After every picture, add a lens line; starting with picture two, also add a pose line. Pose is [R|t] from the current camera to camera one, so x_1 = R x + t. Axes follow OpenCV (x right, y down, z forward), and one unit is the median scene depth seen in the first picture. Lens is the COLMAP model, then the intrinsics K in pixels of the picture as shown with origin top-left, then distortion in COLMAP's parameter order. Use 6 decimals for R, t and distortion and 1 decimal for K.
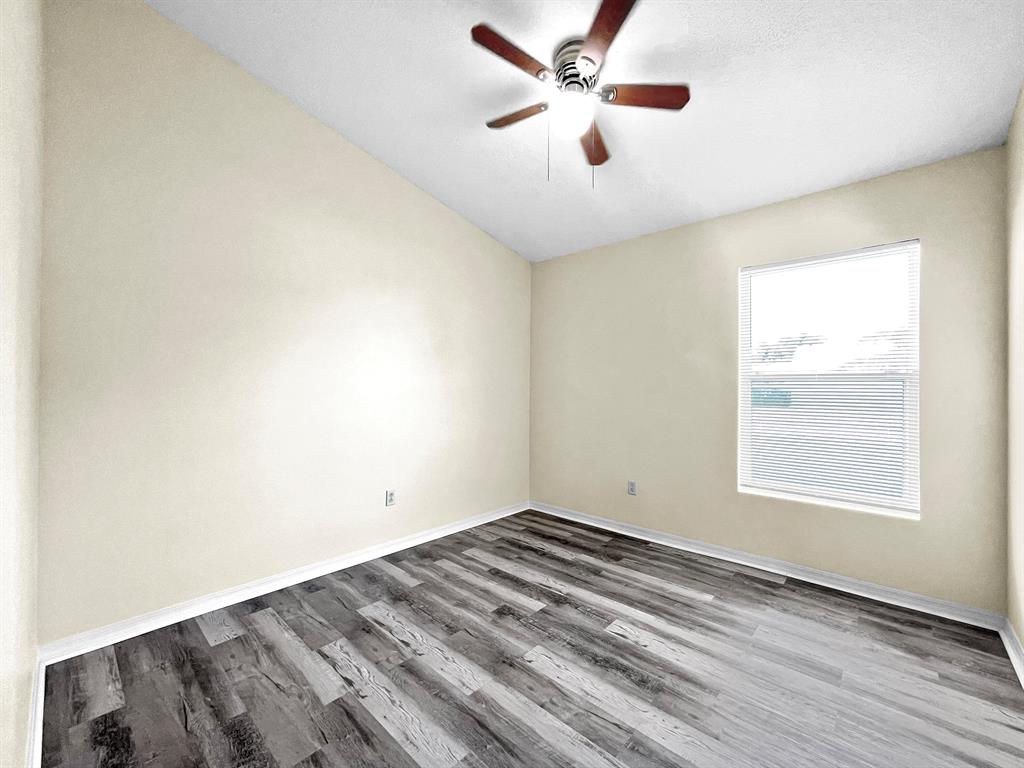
lens RADIAL K [[416.2, 0, 513.8], [0, 416.2, 380.5], [0, 0, 1]] dist [-0.000400, 0.000870]
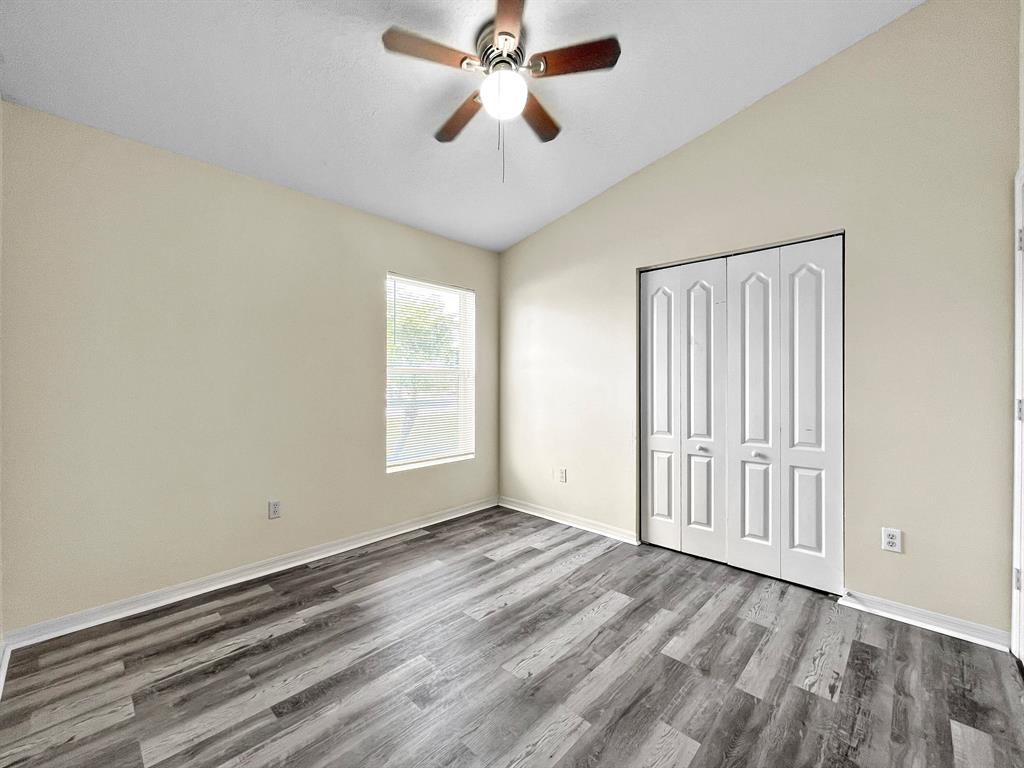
lens RADIAL K [[416.2, 0, 513.8], [0, 416.2, 380.5], [0, 0, 1]] dist [-0.000400, 0.000870]
pose [[0.028262, -0.005693, 0.999584, -0.586504], [-0.019231, 0.999796, 0.006238, 0.007238], [-0.999416, -0.019400, 0.028146, 0.672977]]
